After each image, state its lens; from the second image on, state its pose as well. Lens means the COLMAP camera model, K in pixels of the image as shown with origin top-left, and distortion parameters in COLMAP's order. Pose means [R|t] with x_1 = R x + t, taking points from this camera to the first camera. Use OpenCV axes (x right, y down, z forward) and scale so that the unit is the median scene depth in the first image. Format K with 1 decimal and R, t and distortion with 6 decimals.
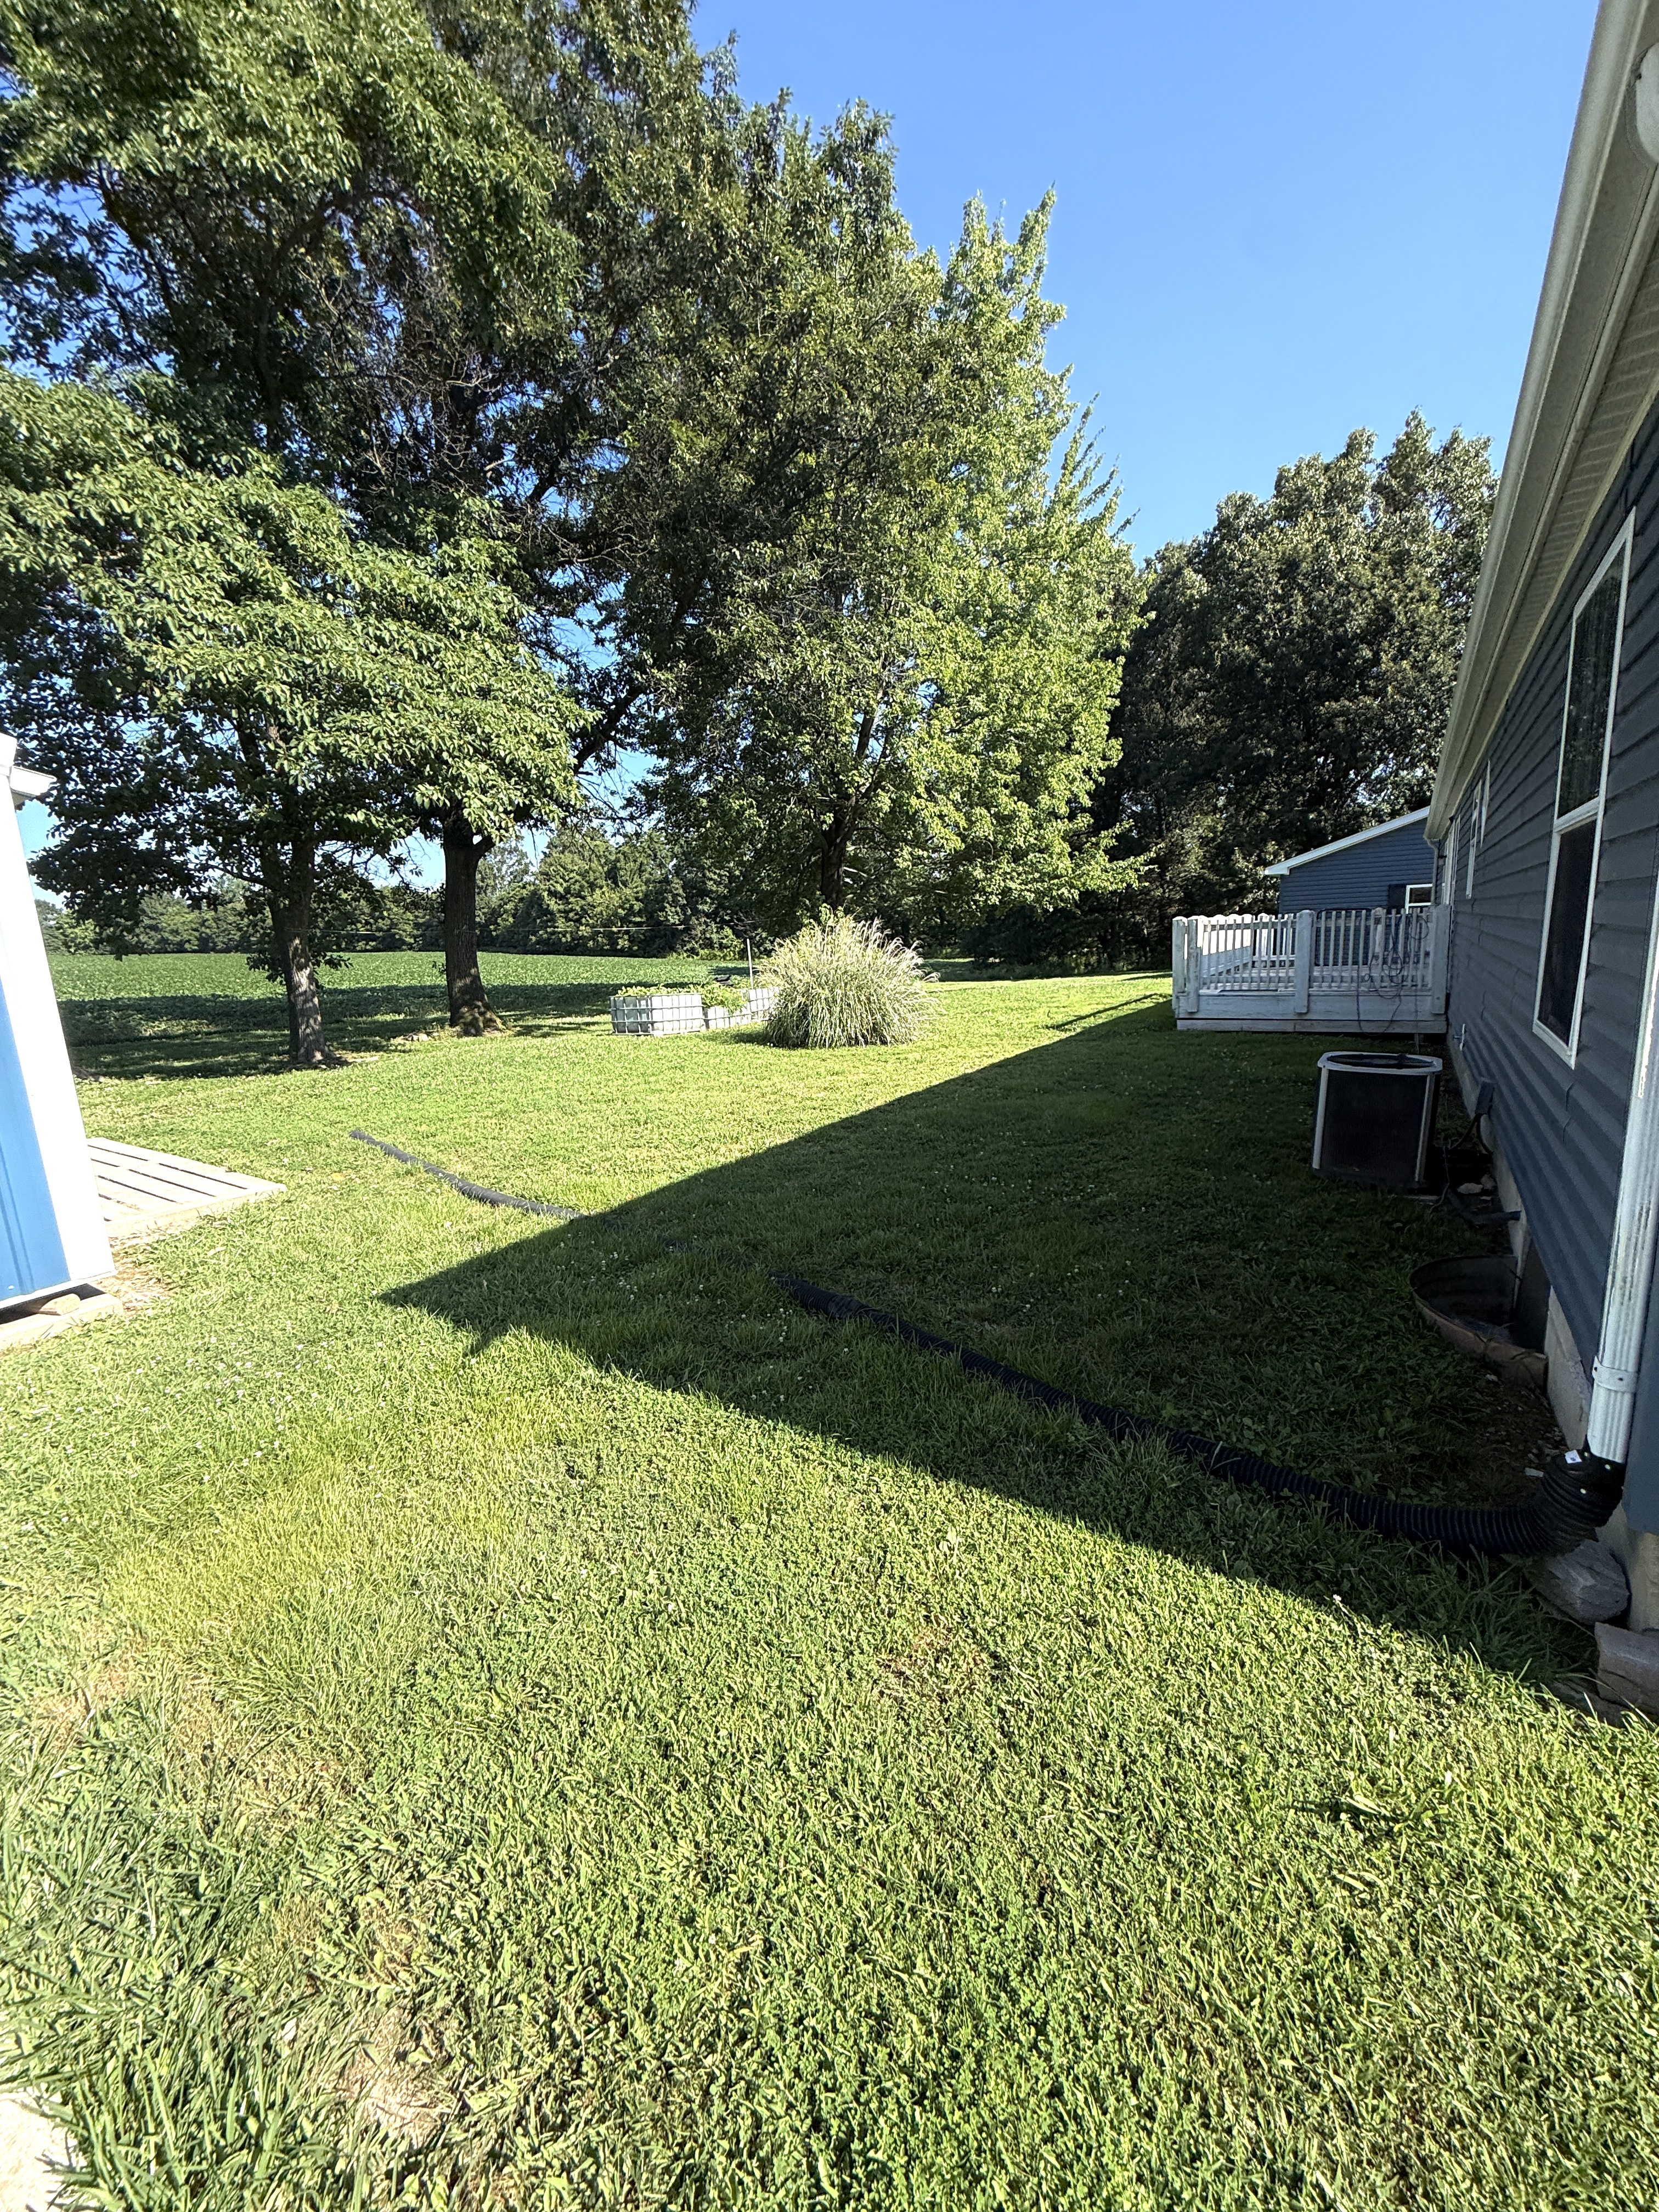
lens RADIAL K [[880.9, 0, 831.3], [0, 880.9, 1099.5], [0, 0, 1]] dist [-0.000069, 0.000398]
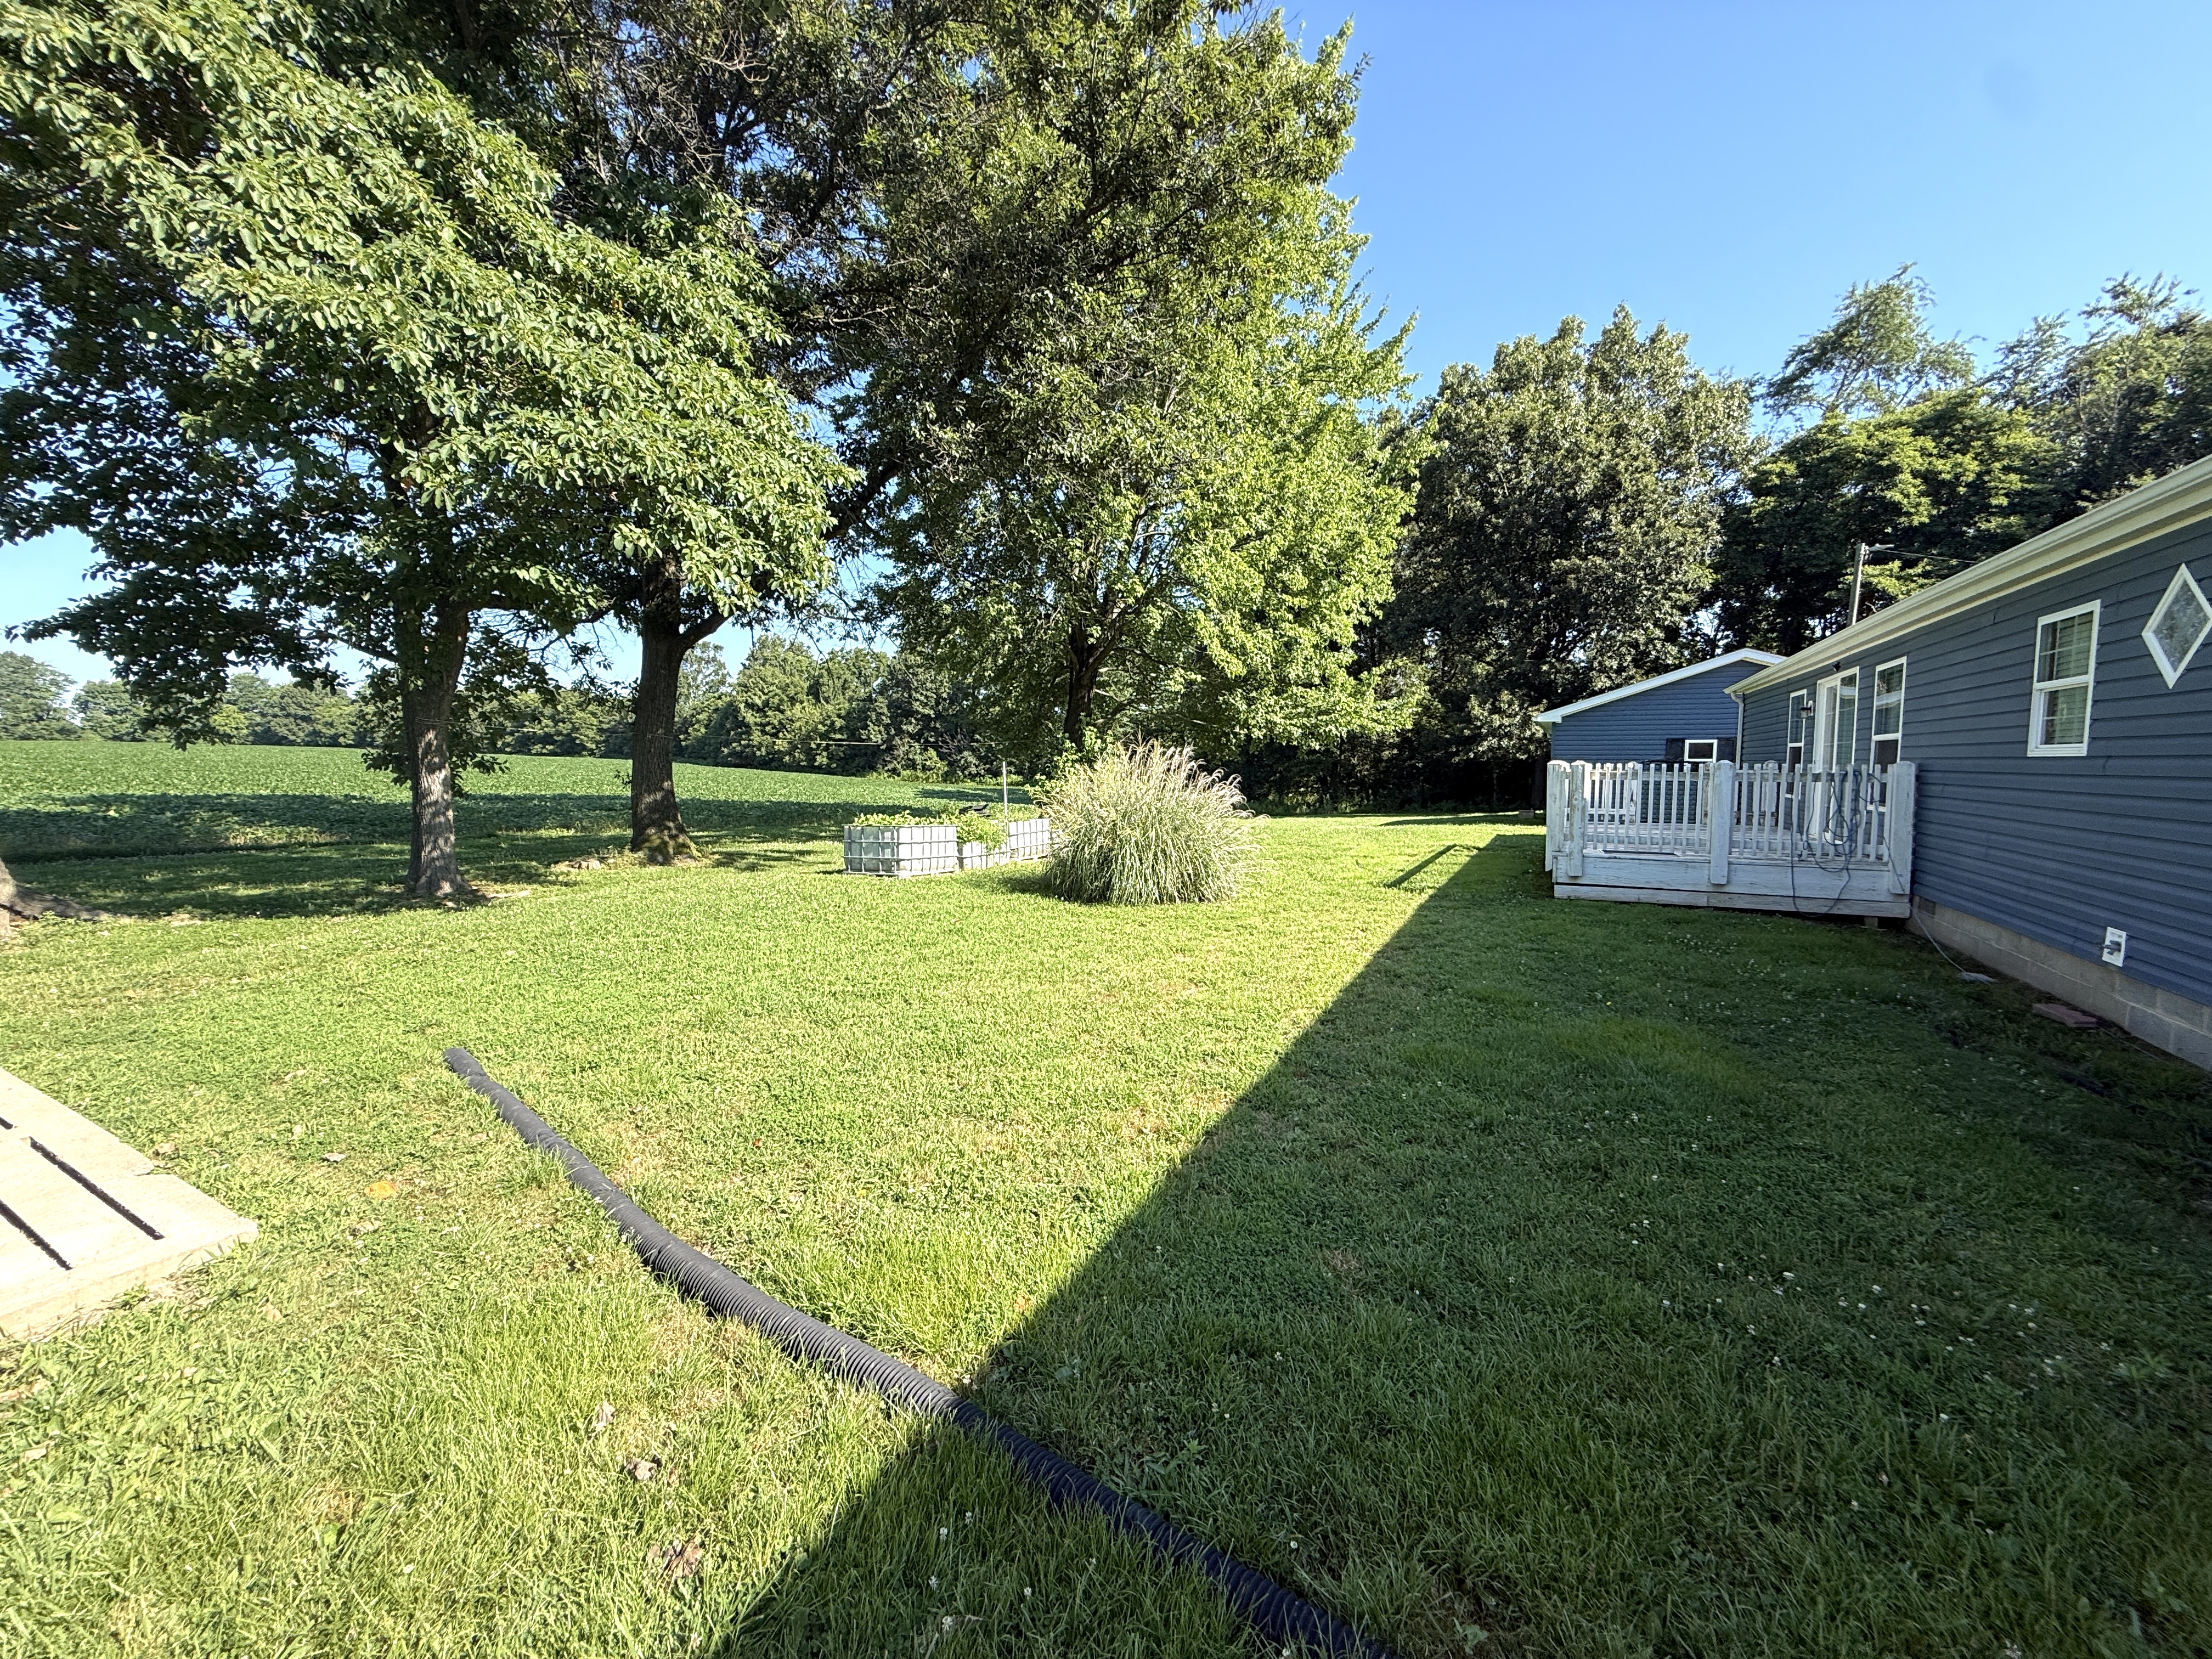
lens RADIAL K [[880.9, 0, 1095.4], [0, 880.9, 833.7], [0, 0, 1]] dist [-0.000069, 0.000398]
pose [[0.995794, 0.042572, 0.081131, -0.095438], [-0.033782, 0.993707, -0.106798, -0.033707], [-0.085167, 0.103608, 0.990965, 0.206268]]
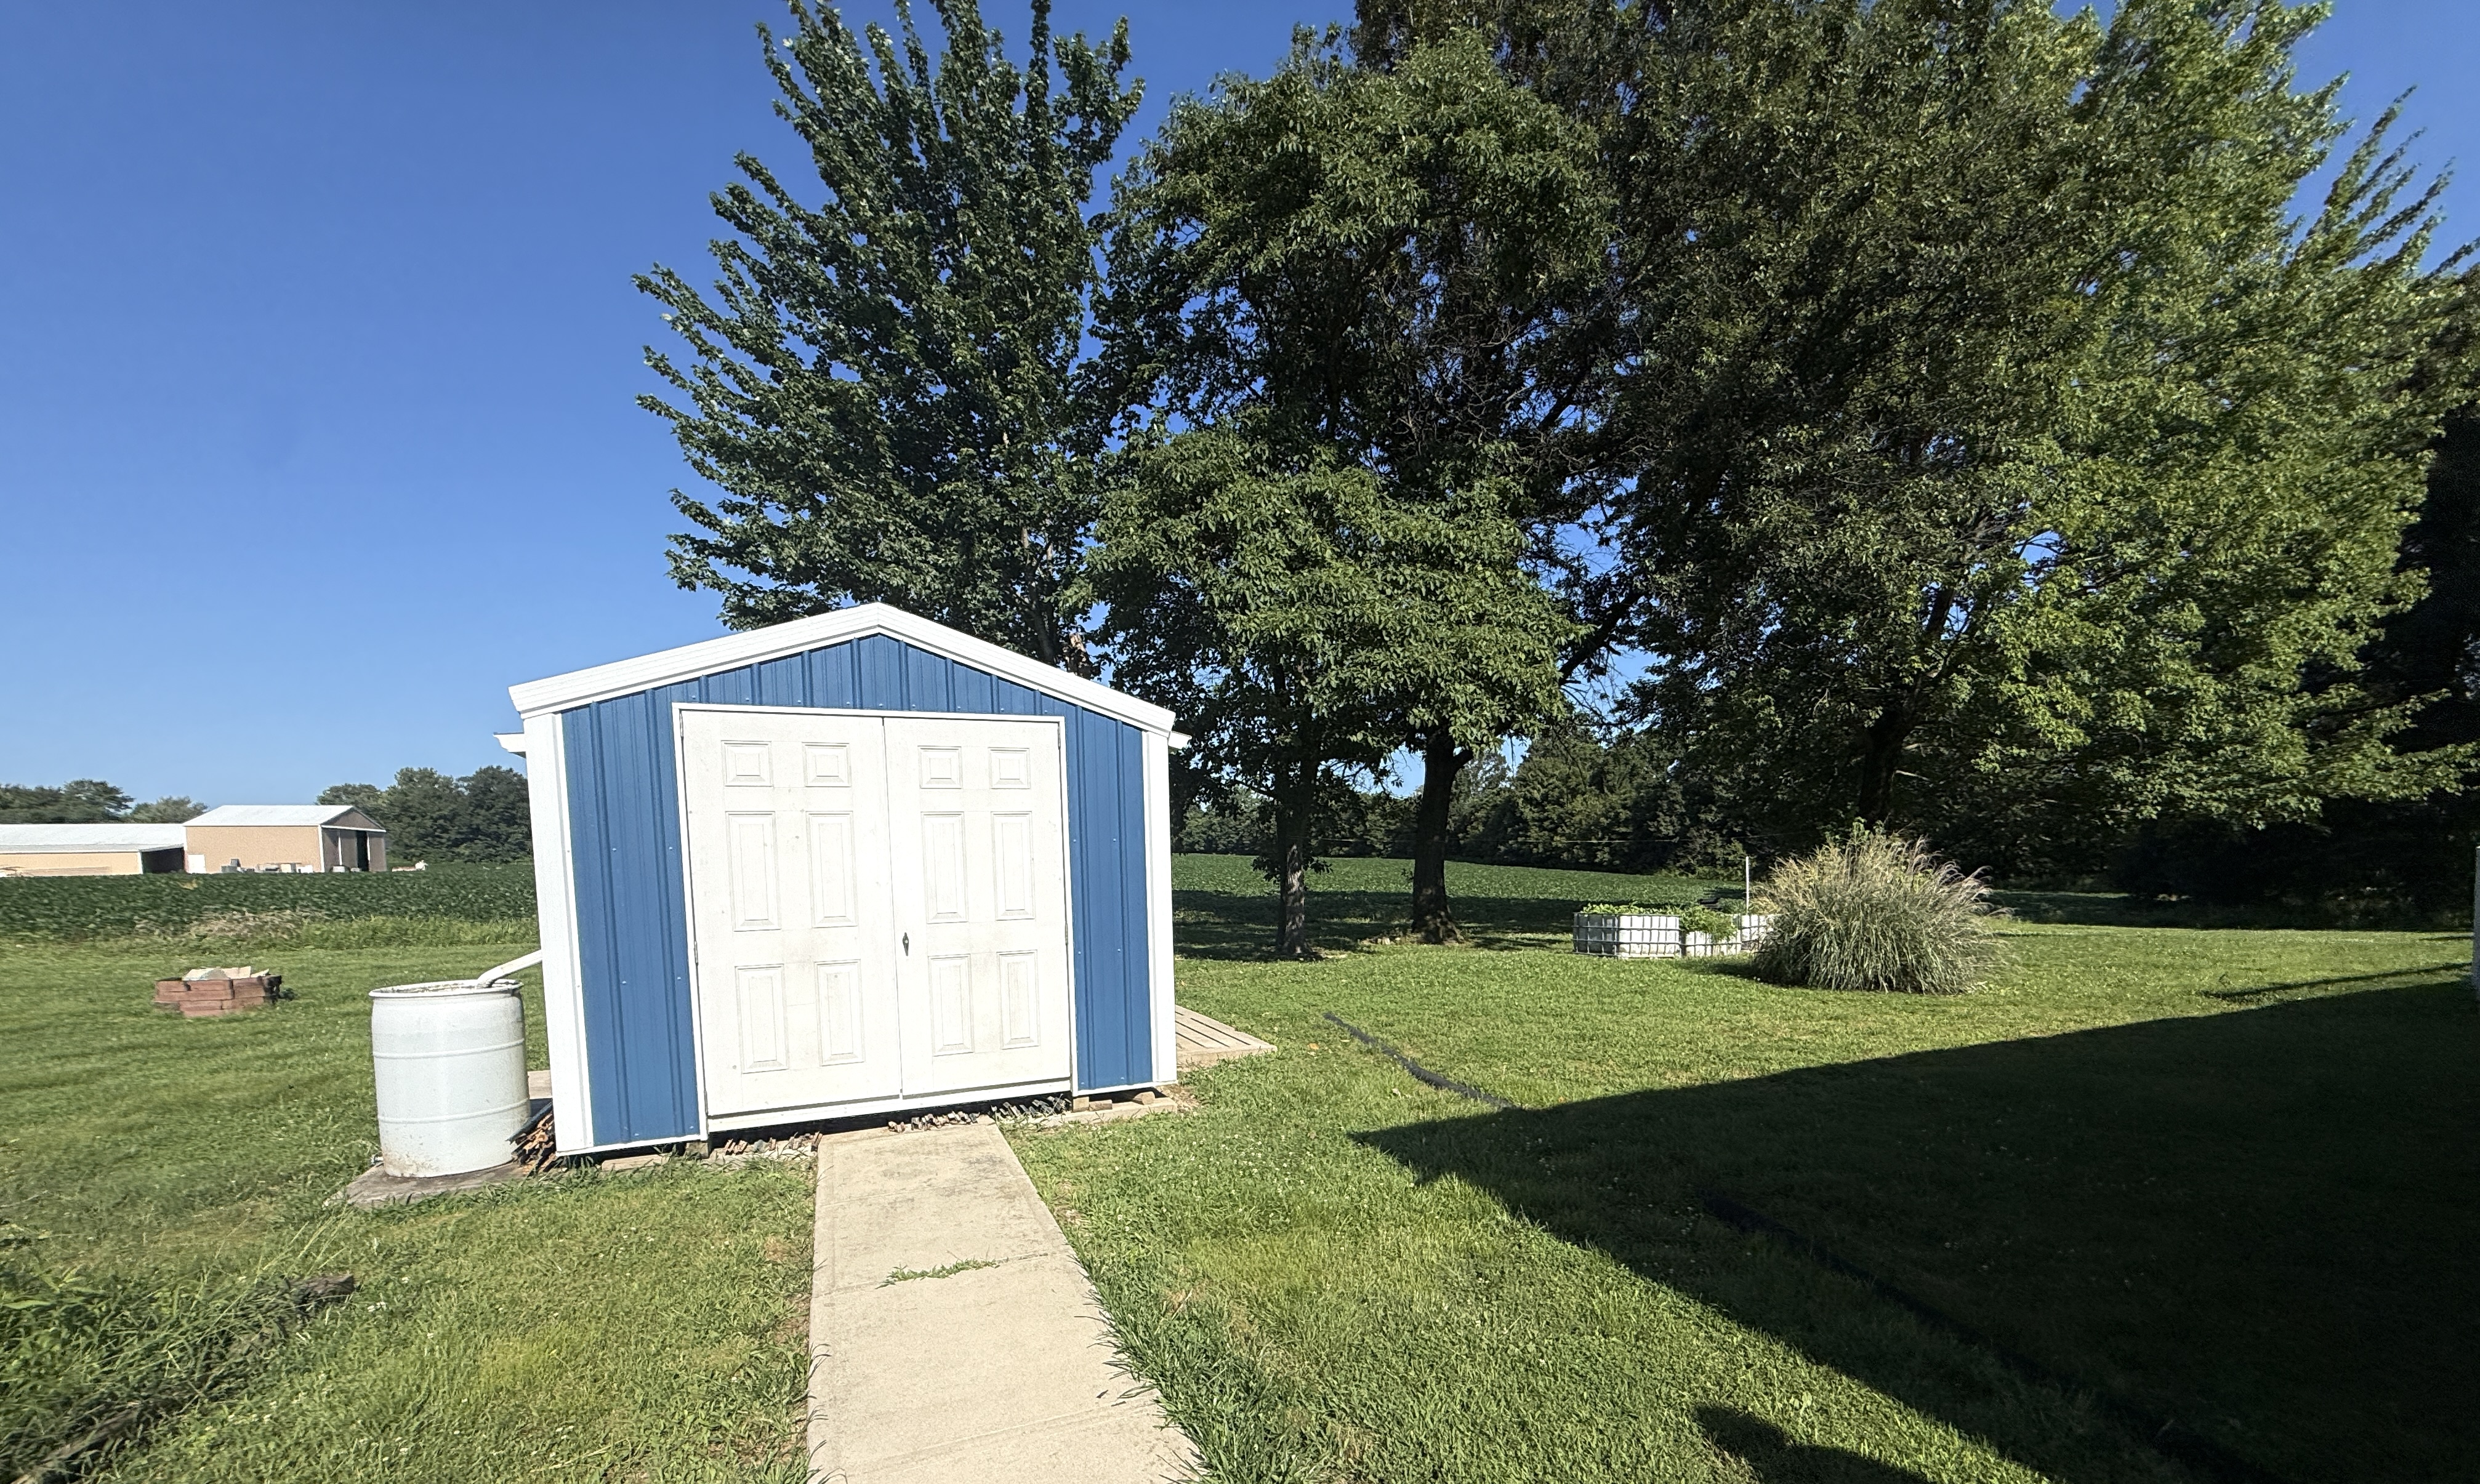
lens RADIAL K [[991.5, 0, 1234.5], [0, 991.5, 932.9], [0, 0, 1]] dist [0.000397, 0.001358]
pose [[0.833651, 0.072595, -0.547499, 0.029918], [-0.124862, 0.990431, -0.058796, 0.013142], [0.537992, 0.117377, 0.834738, -0.083739]]
